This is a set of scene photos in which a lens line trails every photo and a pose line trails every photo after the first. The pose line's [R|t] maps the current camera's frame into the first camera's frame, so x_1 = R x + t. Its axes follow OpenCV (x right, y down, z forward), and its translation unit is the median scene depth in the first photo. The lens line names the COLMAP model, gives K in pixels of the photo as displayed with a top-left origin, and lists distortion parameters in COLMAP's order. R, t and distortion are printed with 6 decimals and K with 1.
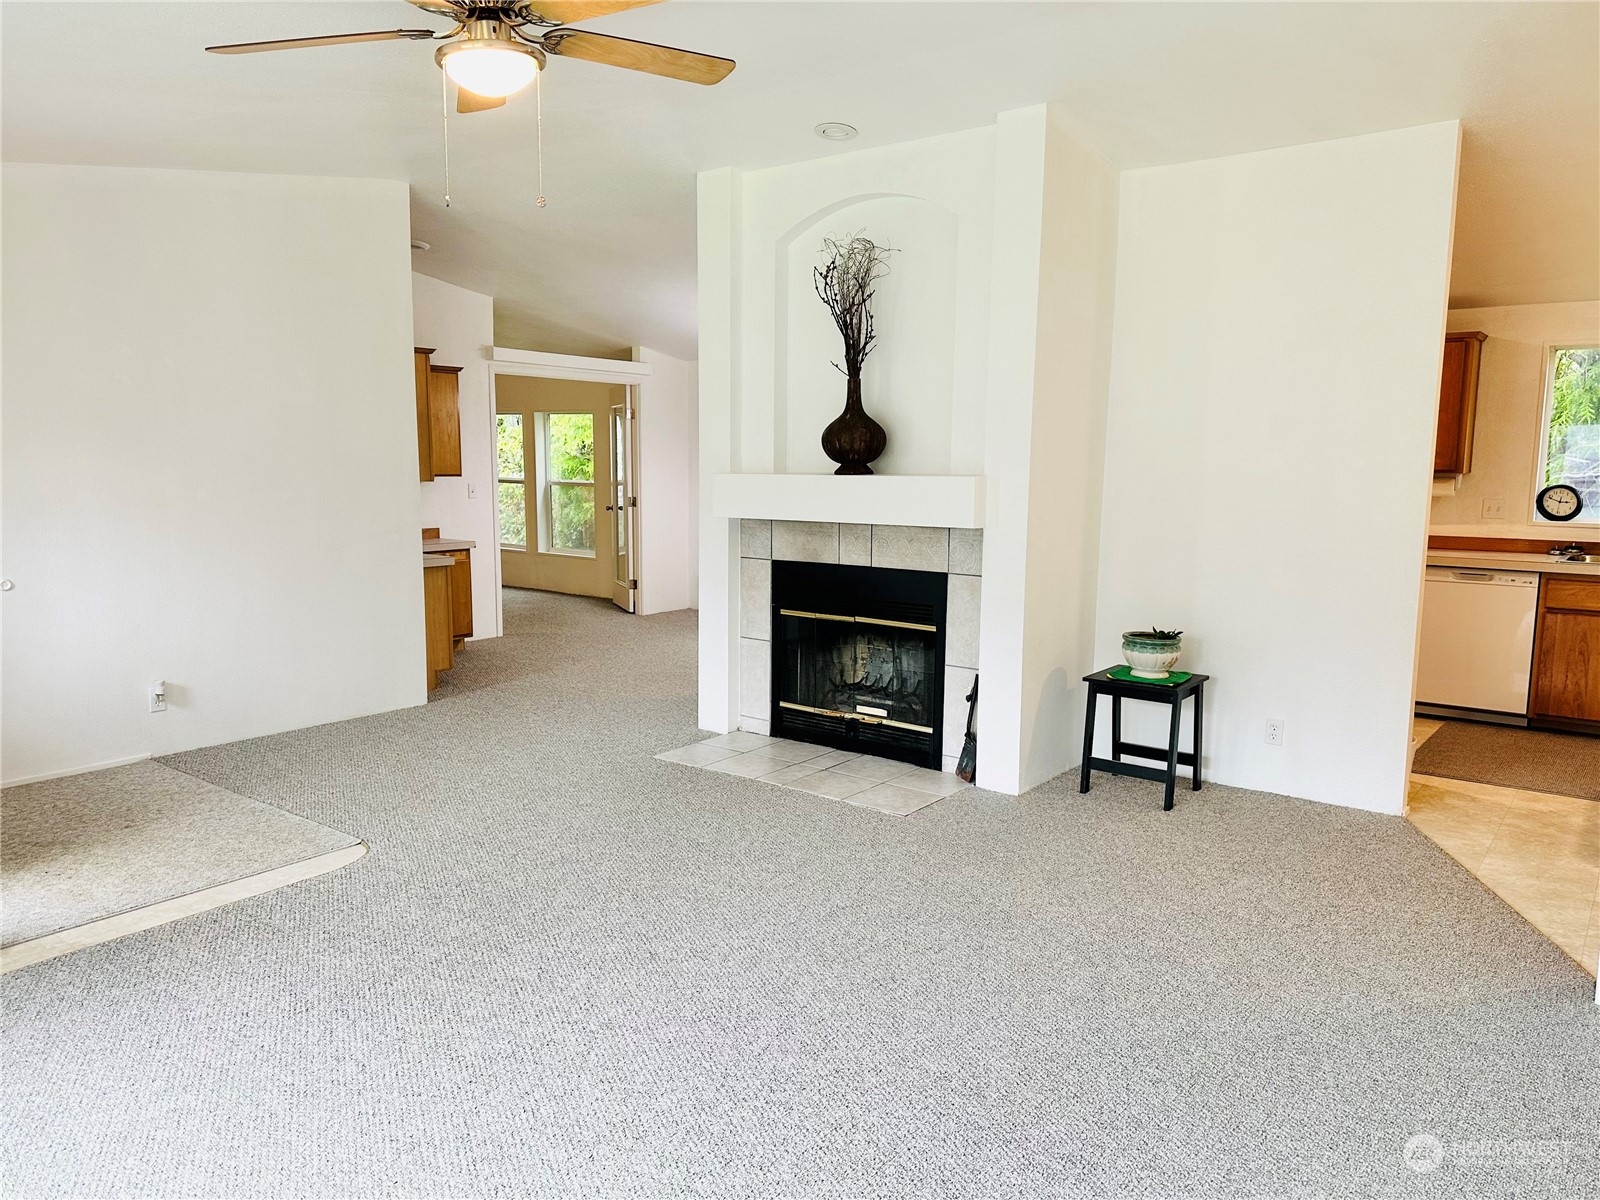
lens RADIAL K [[1081.4, 0, 838.9], [0, 1081.4, 599.2], [0, 0, 1]] dist [0.097655, -0.125195]
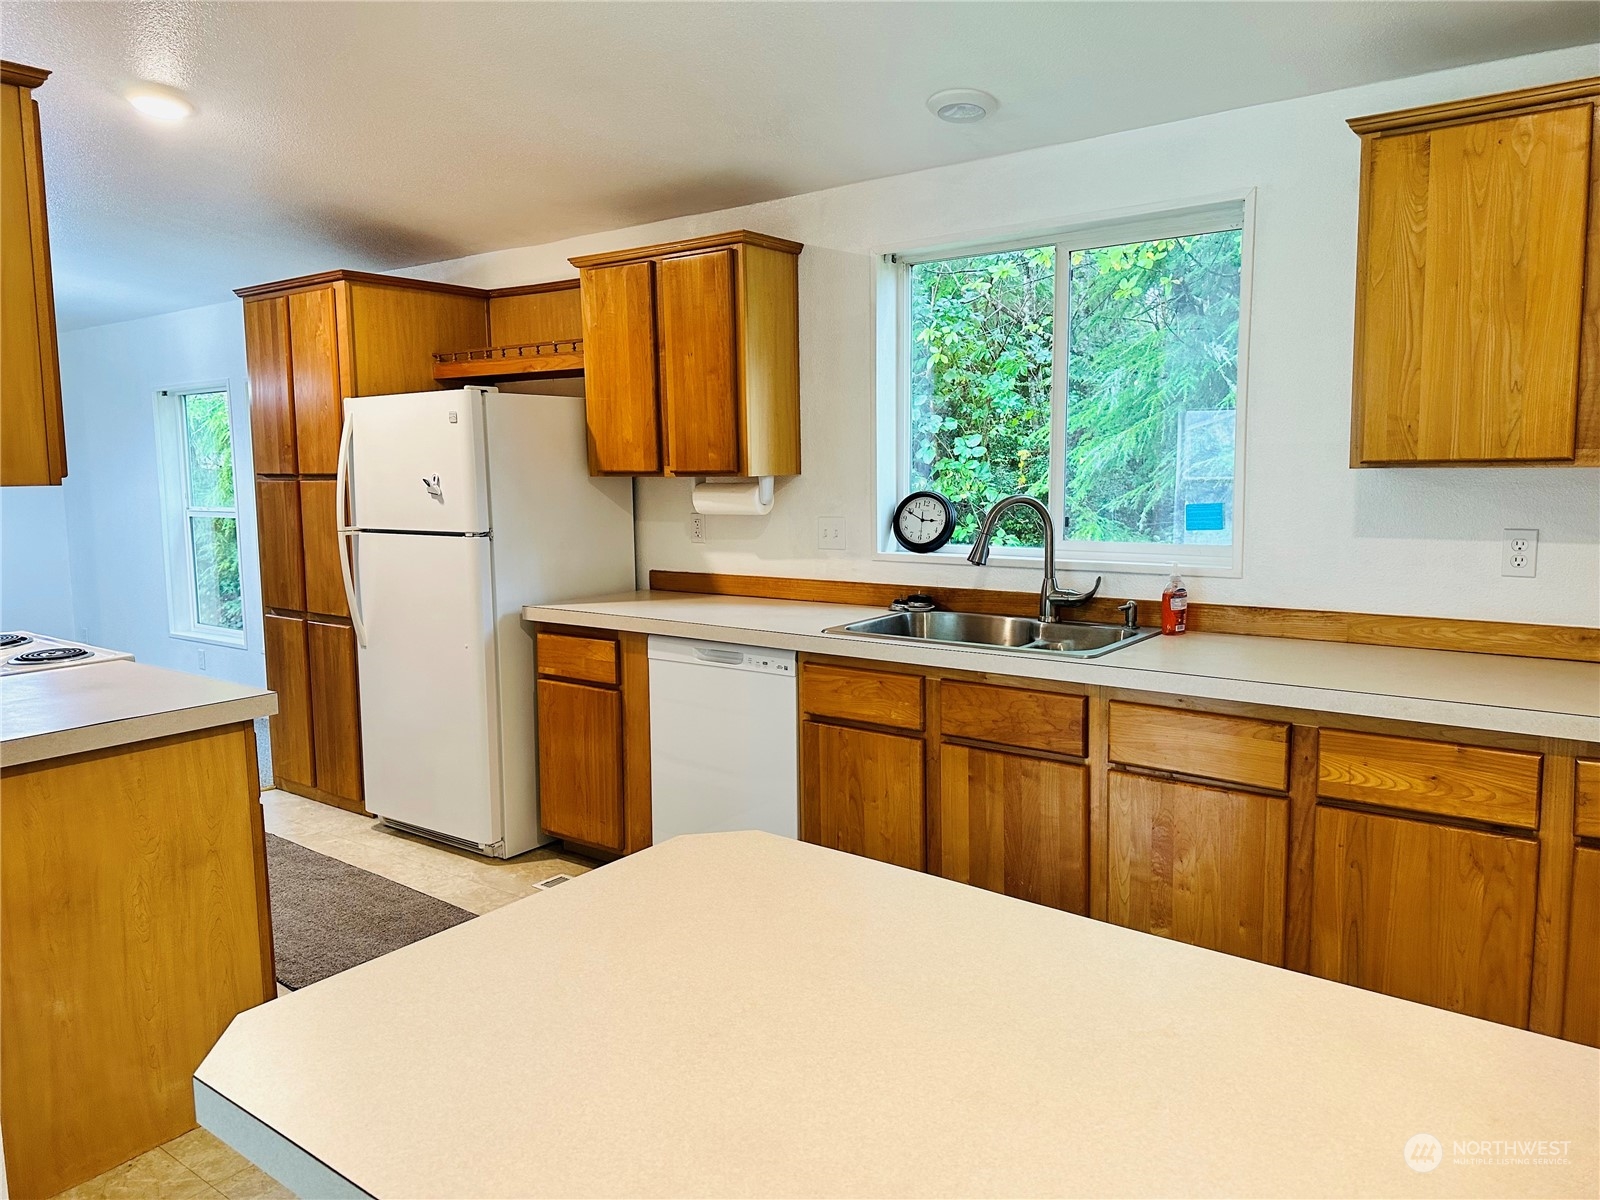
lens RADIAL K [[1081.4, 0, 838.9], [0, 1081.4, 599.2], [0, 0, 1]] dist [0.097655, -0.125195]
pose [[0.999729, -0.023170, -0.002146, 0.608097], [0.023167, 0.999730, -0.001512, -0.045456], [0.002180, 0.001462, 0.999997, 0.411901]]
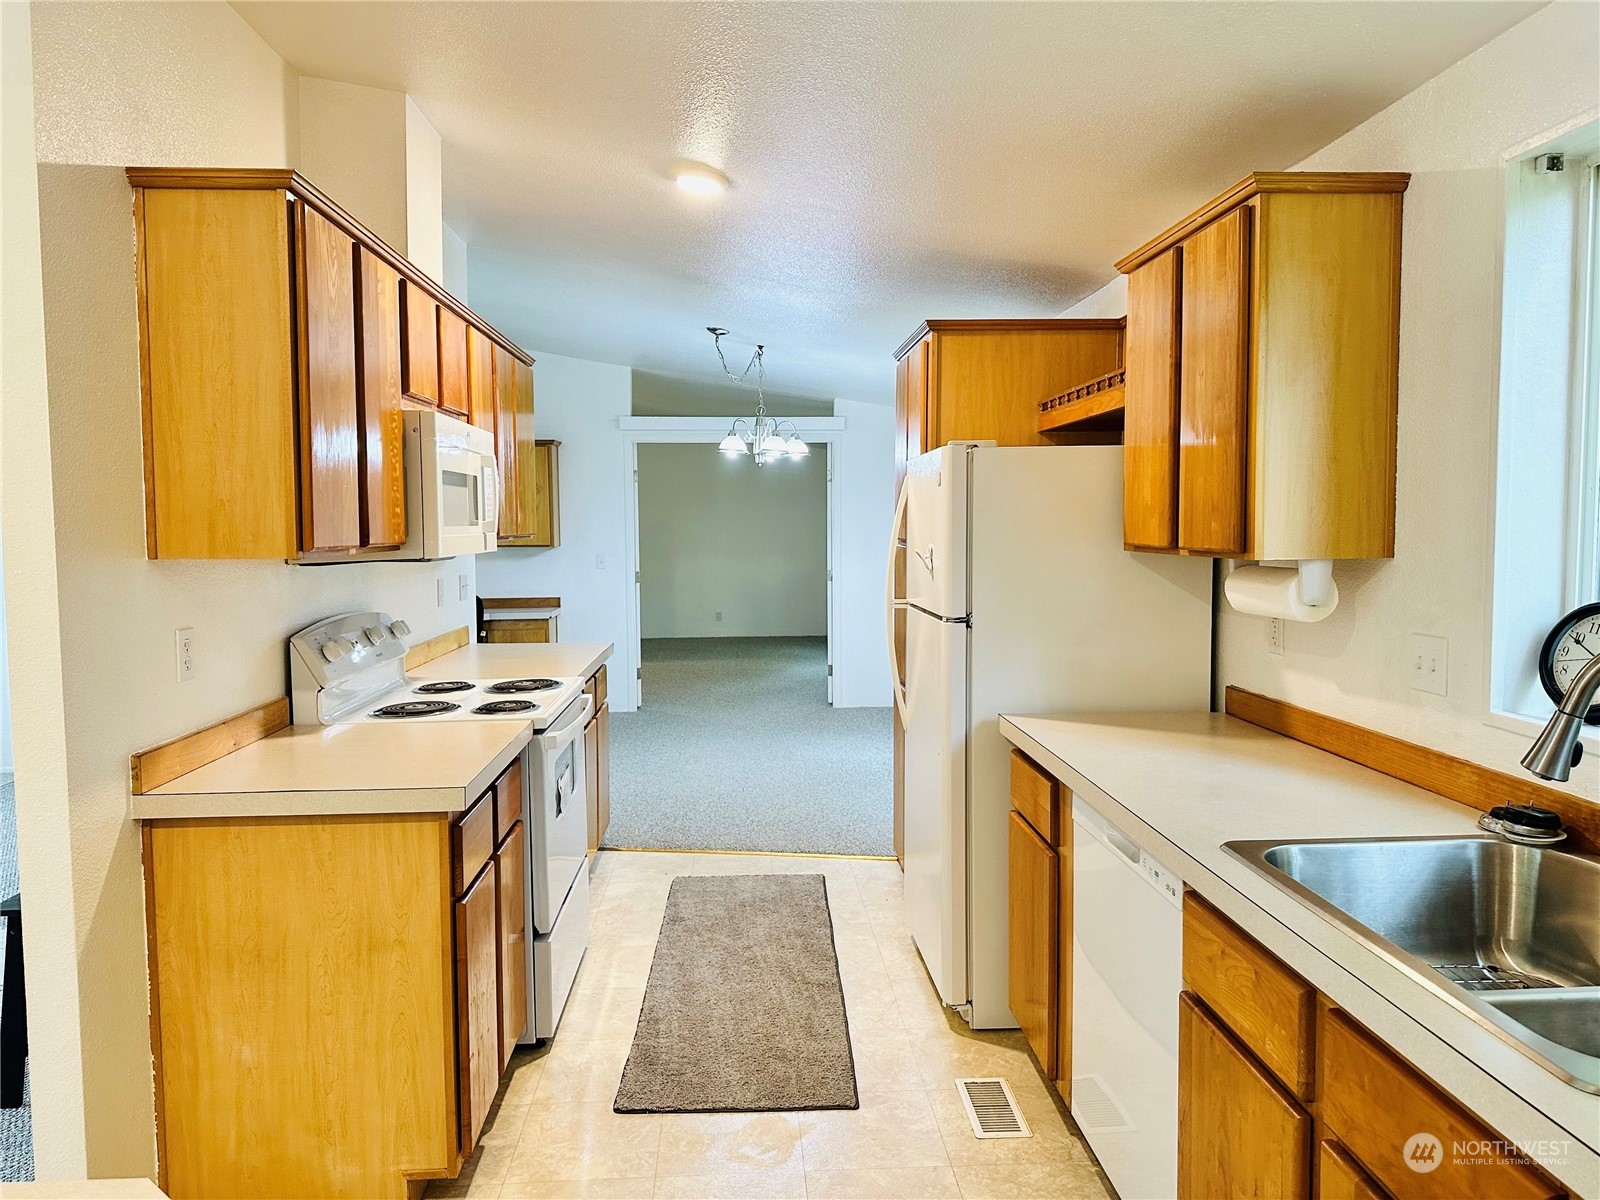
lens RADIAL K [[1124.1, 0, 821.2], [0, 1124.1, 590.1], [0, 0, 1]] dist [0.095791, -0.146650]
pose [[0.636839, 0.034376, -0.770230, 0.758175], [-0.086576, 0.995876, -0.027135, -0.080188], [0.766121, 0.083964, 0.637188, 0.637641]]
